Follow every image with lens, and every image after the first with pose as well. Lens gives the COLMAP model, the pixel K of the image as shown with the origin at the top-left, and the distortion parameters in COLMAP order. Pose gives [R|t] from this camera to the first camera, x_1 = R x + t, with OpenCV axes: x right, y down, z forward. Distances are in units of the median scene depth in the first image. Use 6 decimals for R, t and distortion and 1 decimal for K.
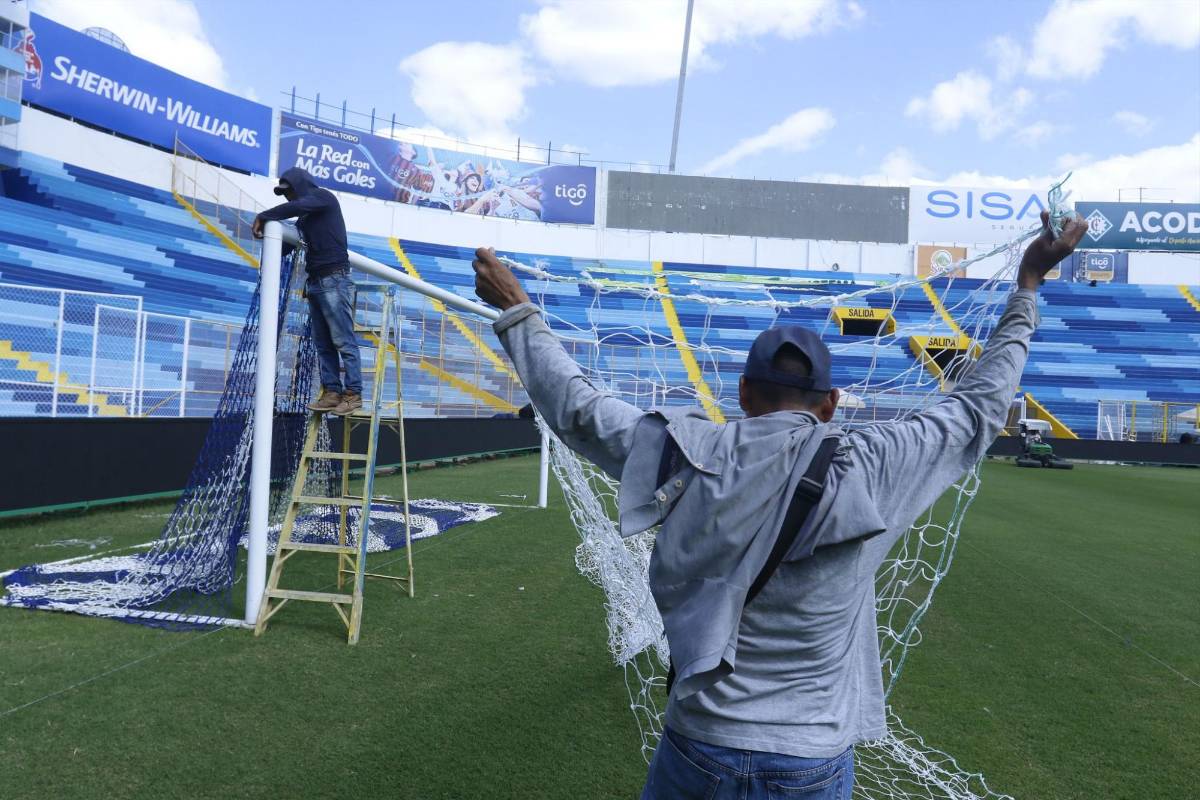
lens RADIAL K [[894.0, 0, 584.7], [0, 894.0, 404.7], [0, 0, 1]] dist [-0.075692, 0.058173]
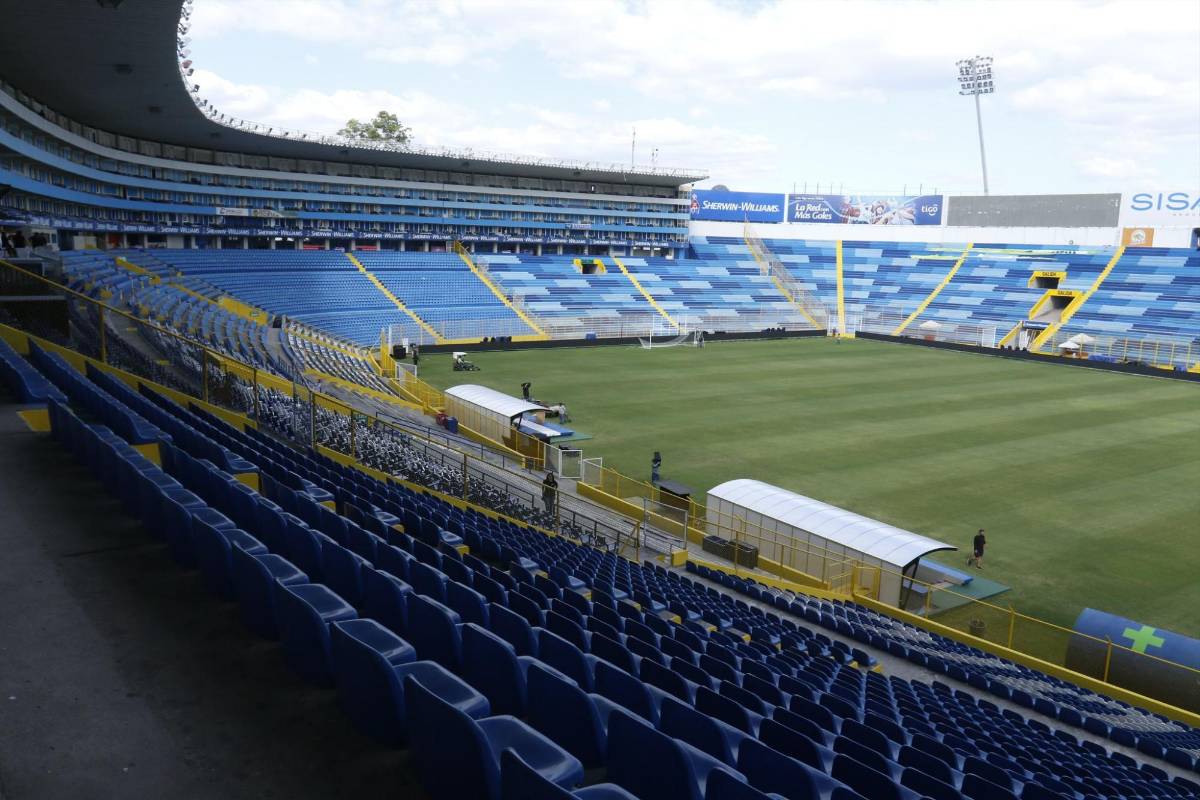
lens RADIAL K [[894.0, 0, 598.7], [0, 894.0, 402.4], [0, 0, 1]] dist [-0.075692, 0.058173]
pose [[0.679173, 0.104897, -0.726443, 1.003044], [0.021006, 0.986551, 0.162096, -0.150275], [0.733677, -0.125351, 0.667836, -0.968813]]
